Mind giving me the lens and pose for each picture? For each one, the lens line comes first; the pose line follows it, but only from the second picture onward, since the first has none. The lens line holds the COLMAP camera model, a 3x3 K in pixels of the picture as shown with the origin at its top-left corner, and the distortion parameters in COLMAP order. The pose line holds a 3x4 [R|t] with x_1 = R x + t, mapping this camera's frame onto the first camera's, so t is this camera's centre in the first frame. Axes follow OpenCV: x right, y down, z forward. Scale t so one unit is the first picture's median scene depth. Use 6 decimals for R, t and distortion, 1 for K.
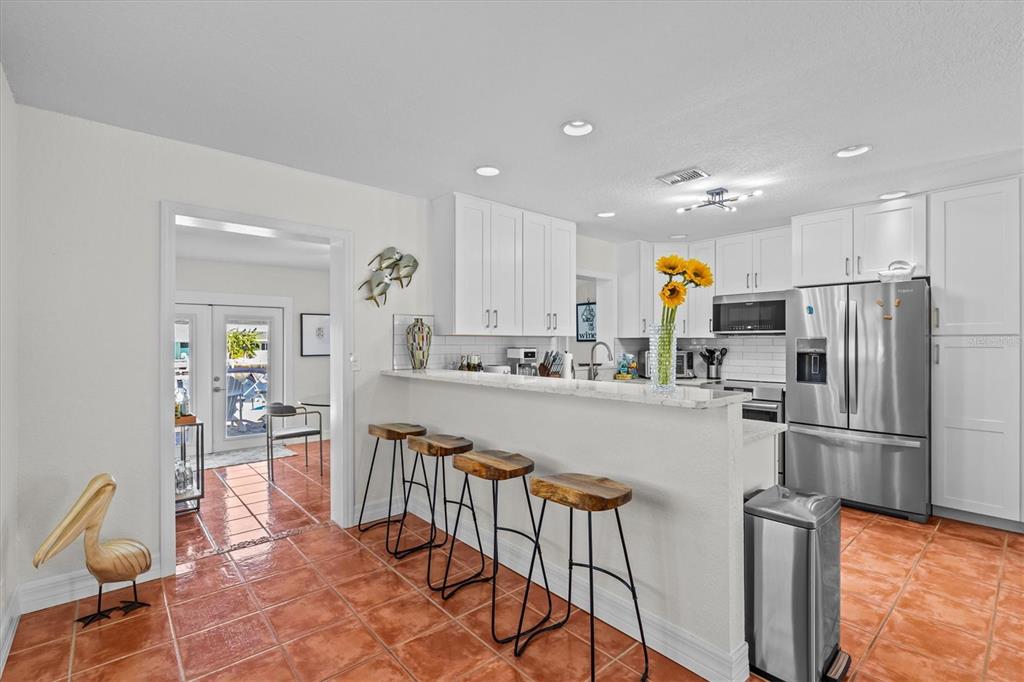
lens RADIAL K [[464.1, 0, 513.5], [0, 464.1, 343.3], [0, 0, 1]] dist [0.002830, -0.000917]
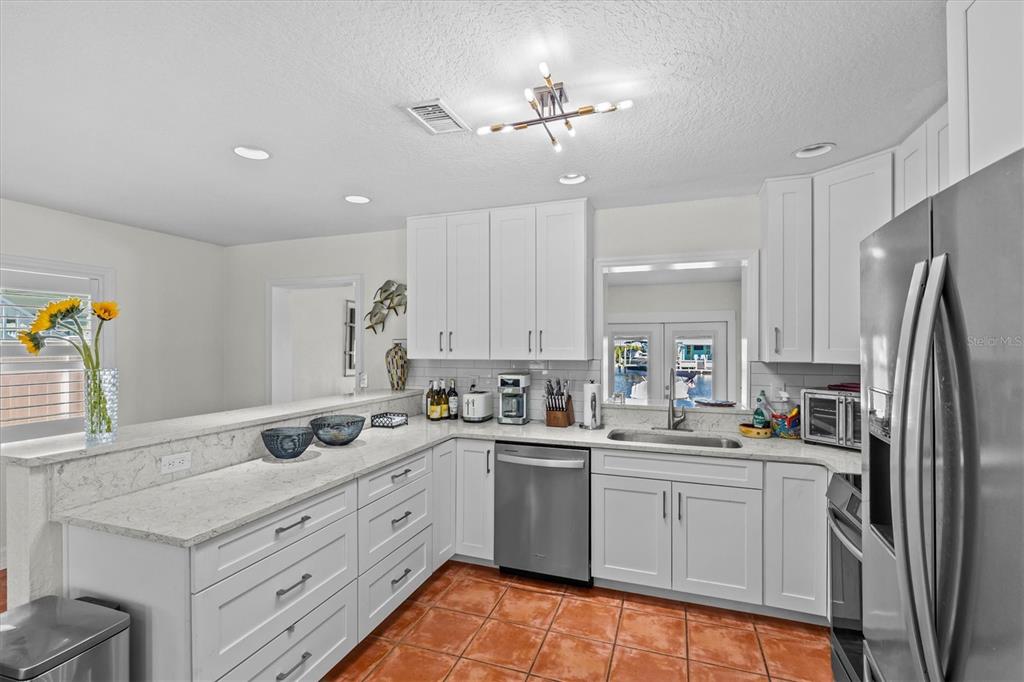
lens RADIAL K [[464.1, 0, 513.1], [0, 464.1, 345.8], [0, 0, 1]] dist [0.002830, -0.000917]
pose [[0.498388, 0.001540, -0.866953, 0.756025], [0.002526, 0.999992, 0.003228, -0.043662], [0.866951, -0.003799, 0.498380, 0.619145]]
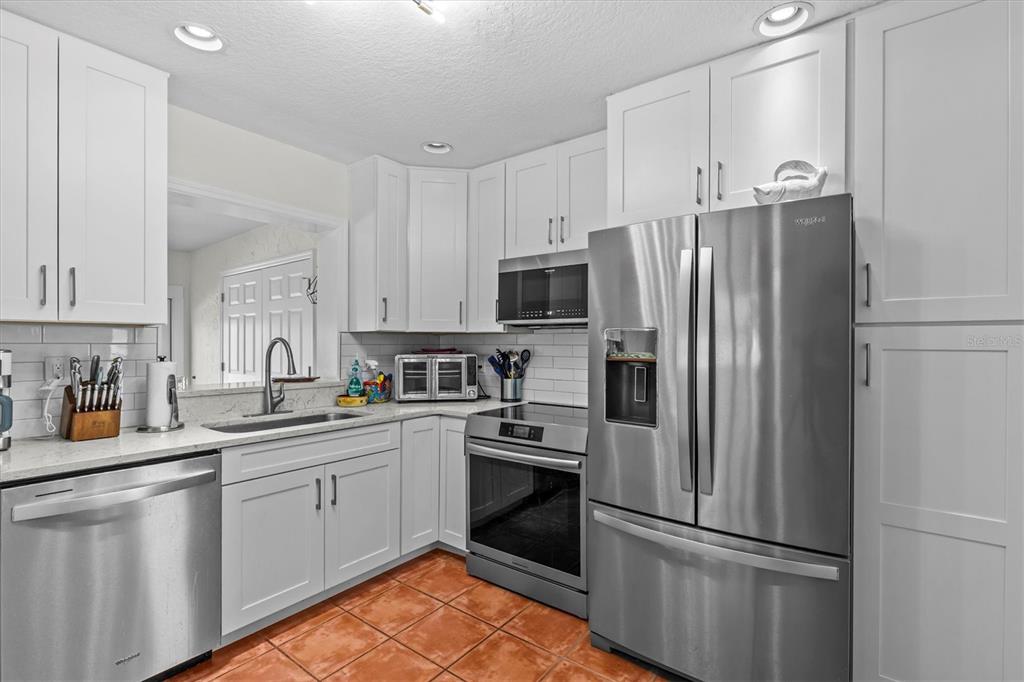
lens RADIAL K [[464.1, 0, 518.3], [0, 464.1, 345.5], [0, 0, 1]] dist [0.002830, -0.000917]
pose [[0.978670, 0.001105, 0.205436, 0.417299], [-0.002211, 0.999984, 0.005155, 0.002311], [-0.205427, -0.005499, 0.978657, 0.540225]]
